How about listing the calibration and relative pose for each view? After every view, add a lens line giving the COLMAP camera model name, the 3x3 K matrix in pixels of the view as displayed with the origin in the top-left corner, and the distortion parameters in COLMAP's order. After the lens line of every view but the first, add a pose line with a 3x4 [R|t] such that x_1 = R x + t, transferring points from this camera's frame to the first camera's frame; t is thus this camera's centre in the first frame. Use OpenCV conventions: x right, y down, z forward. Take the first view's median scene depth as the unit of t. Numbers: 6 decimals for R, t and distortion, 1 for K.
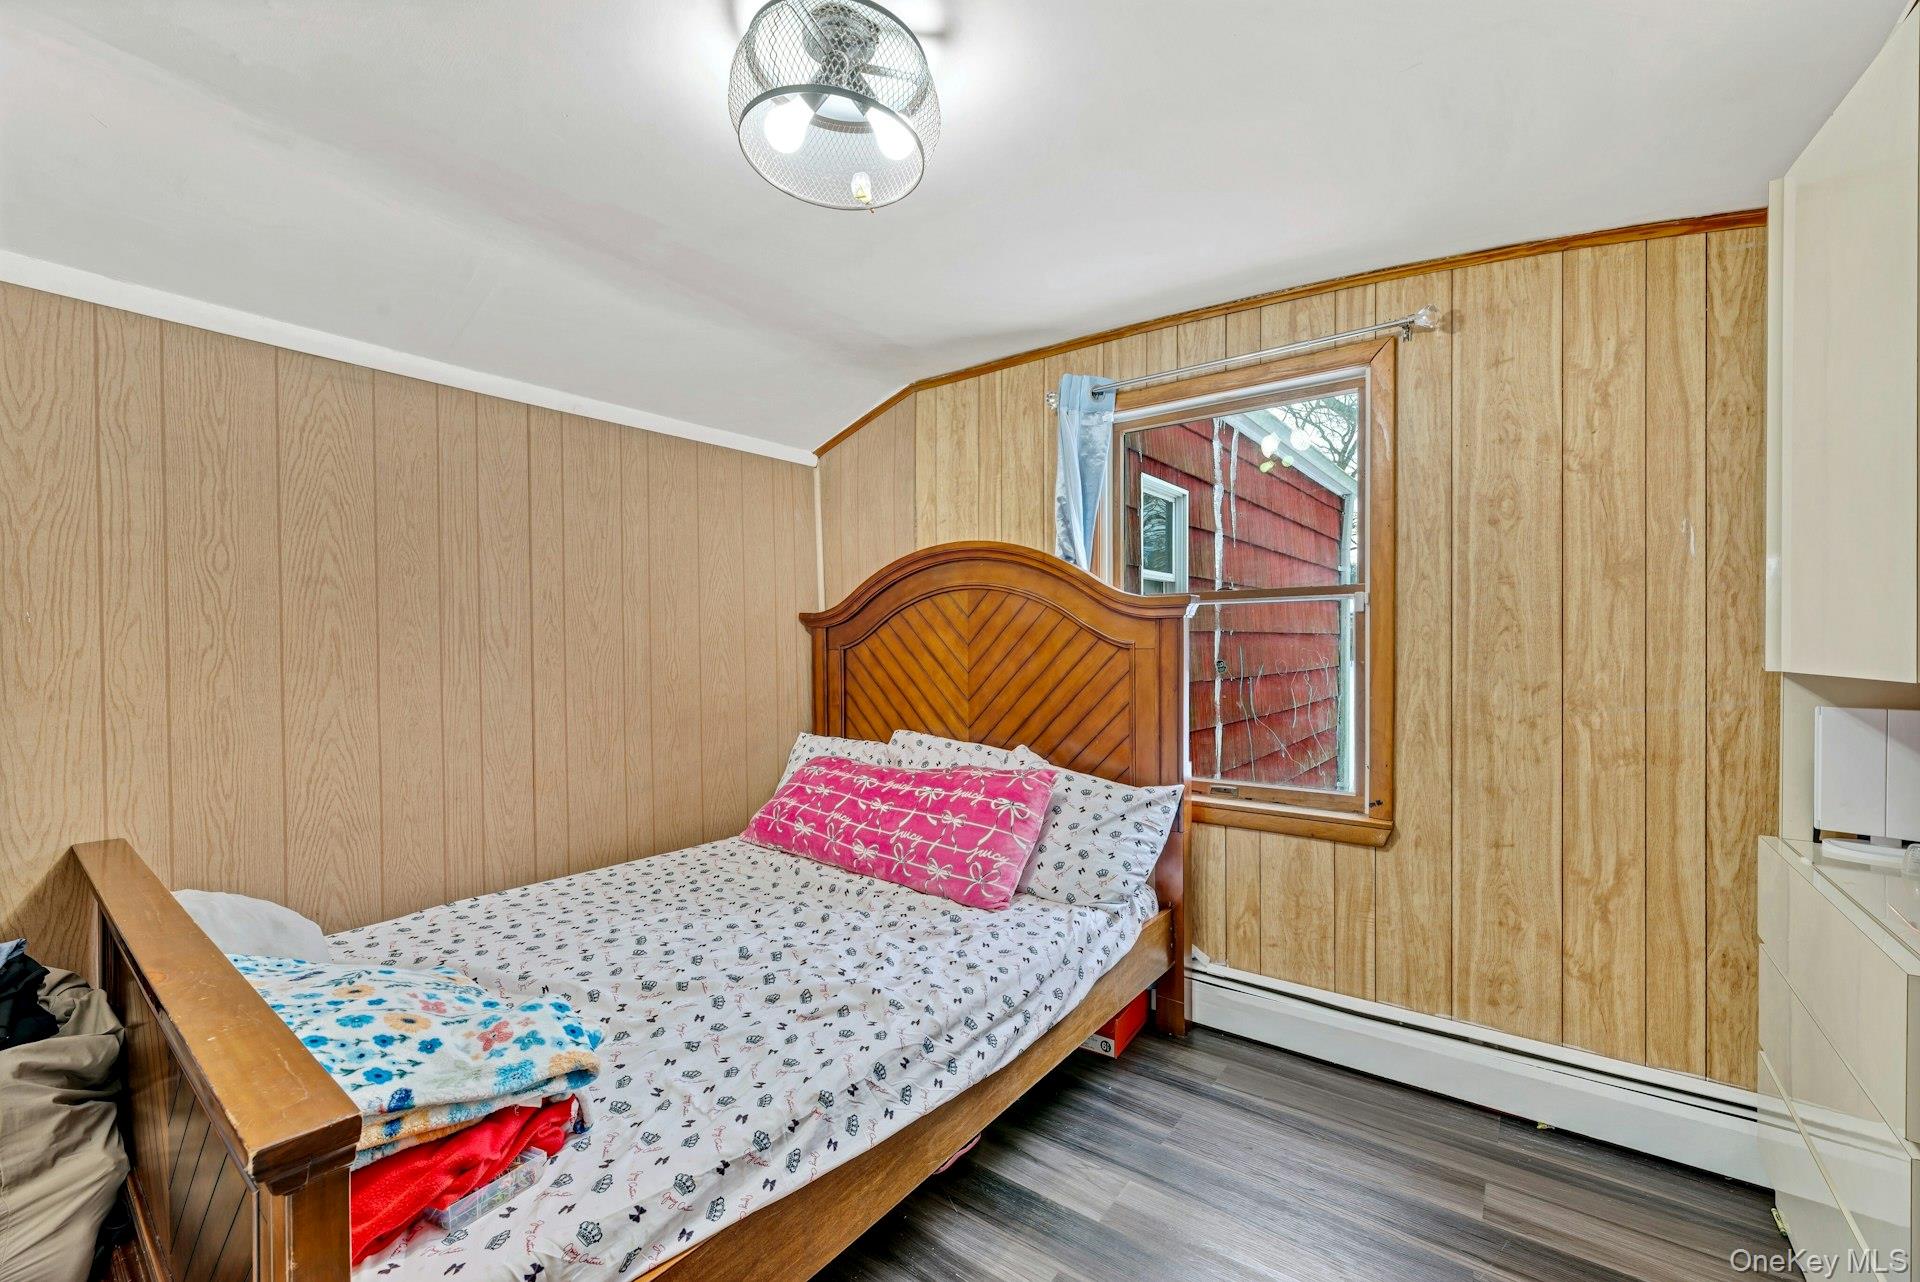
lens RADIAL K [[784.6, 0, 956.1], [0, 784.6, 647.4], [0, 0, 1]] dist [0.009110, -0.000096]
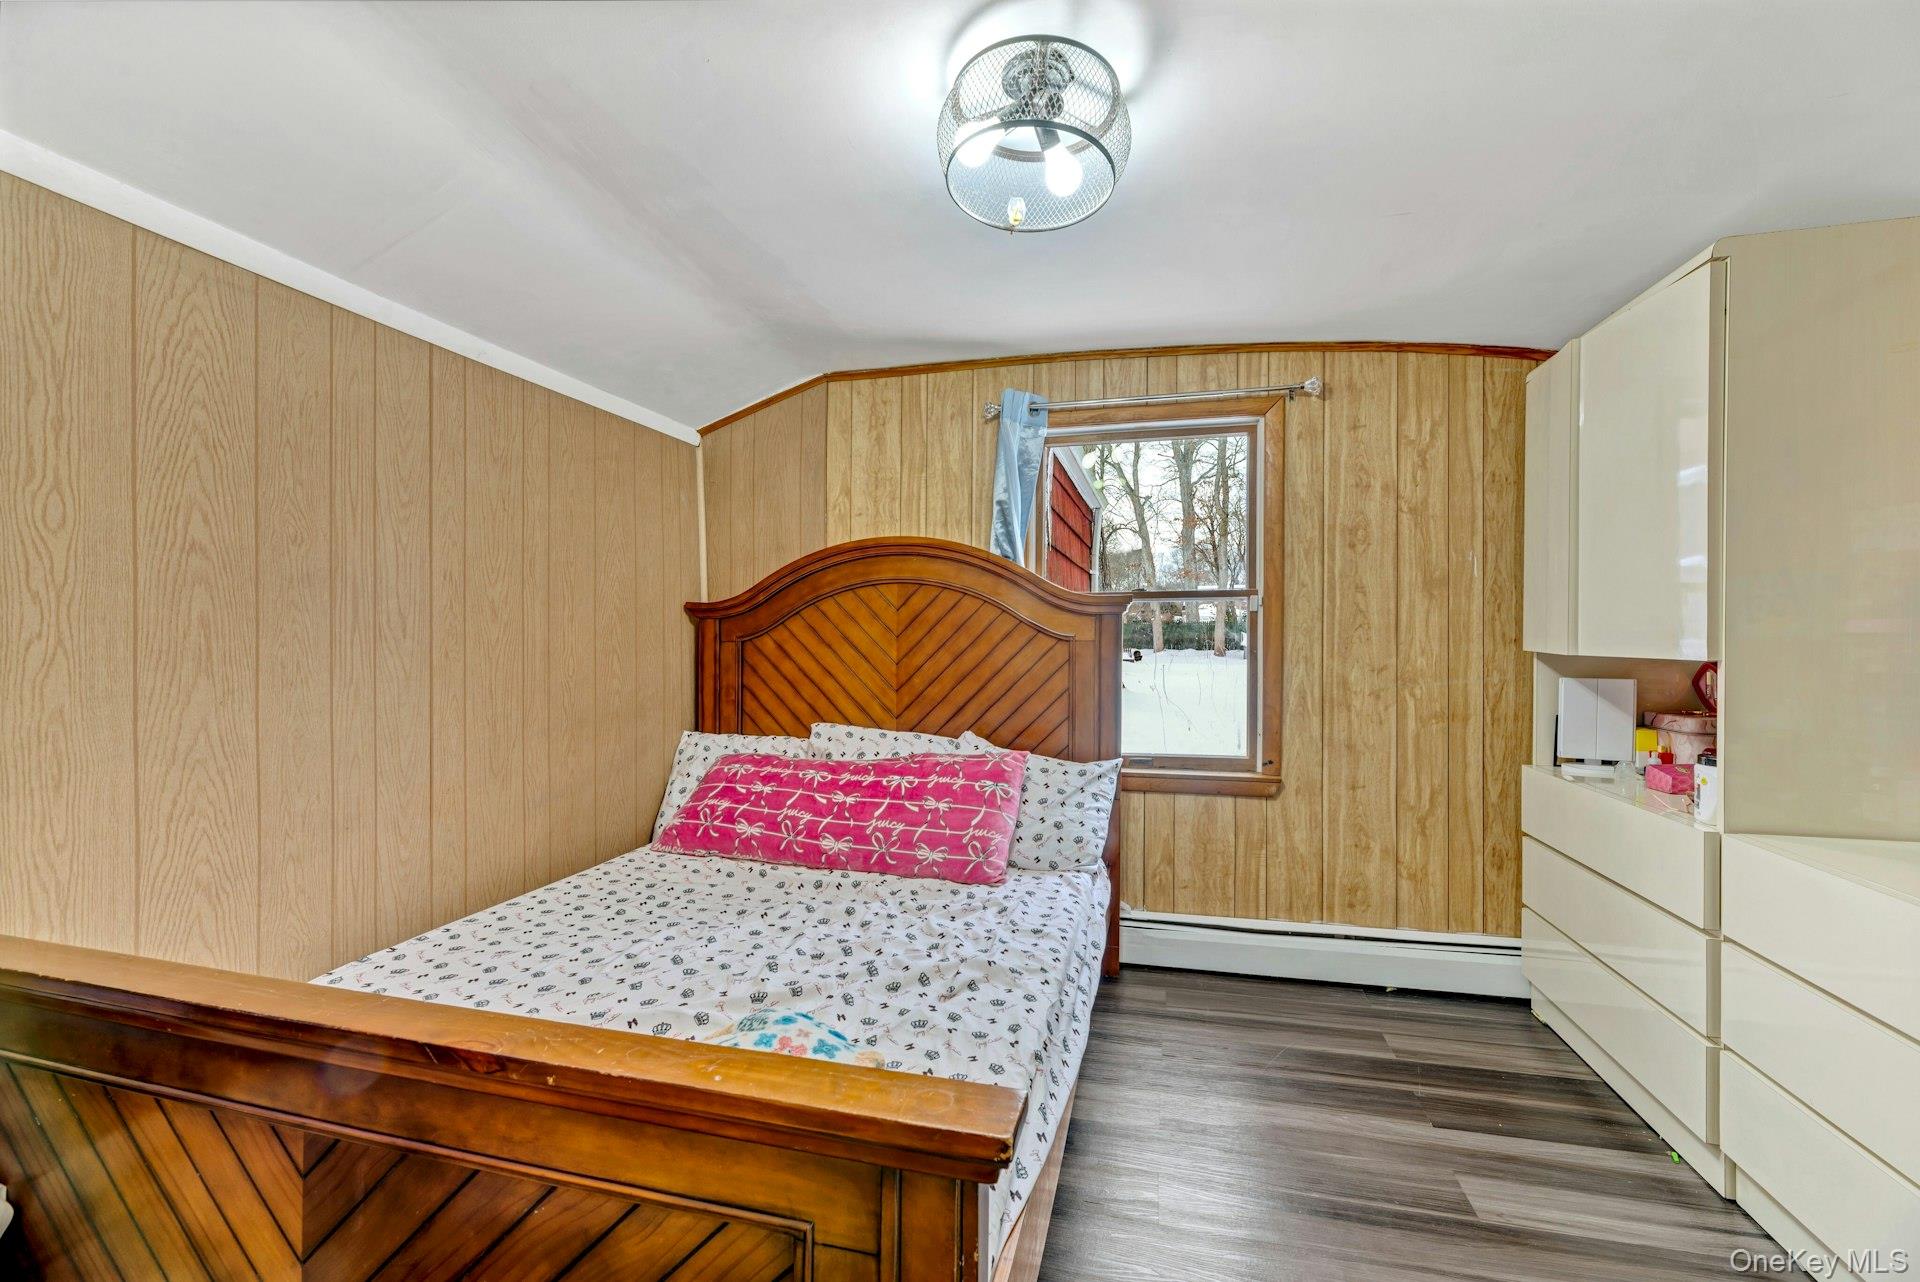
lens RADIAL K [[784.6, 0, 956.3], [0, 784.6, 638.7], [0, 0, 1]] dist [0.009110, -0.000096]
pose [[0.921251, 0.001668, 0.388964, -0.421765], [-0.000782, 0.999997, -0.002436, 0.002087], [-0.388967, 0.001940, 0.921250, 0.030403]]
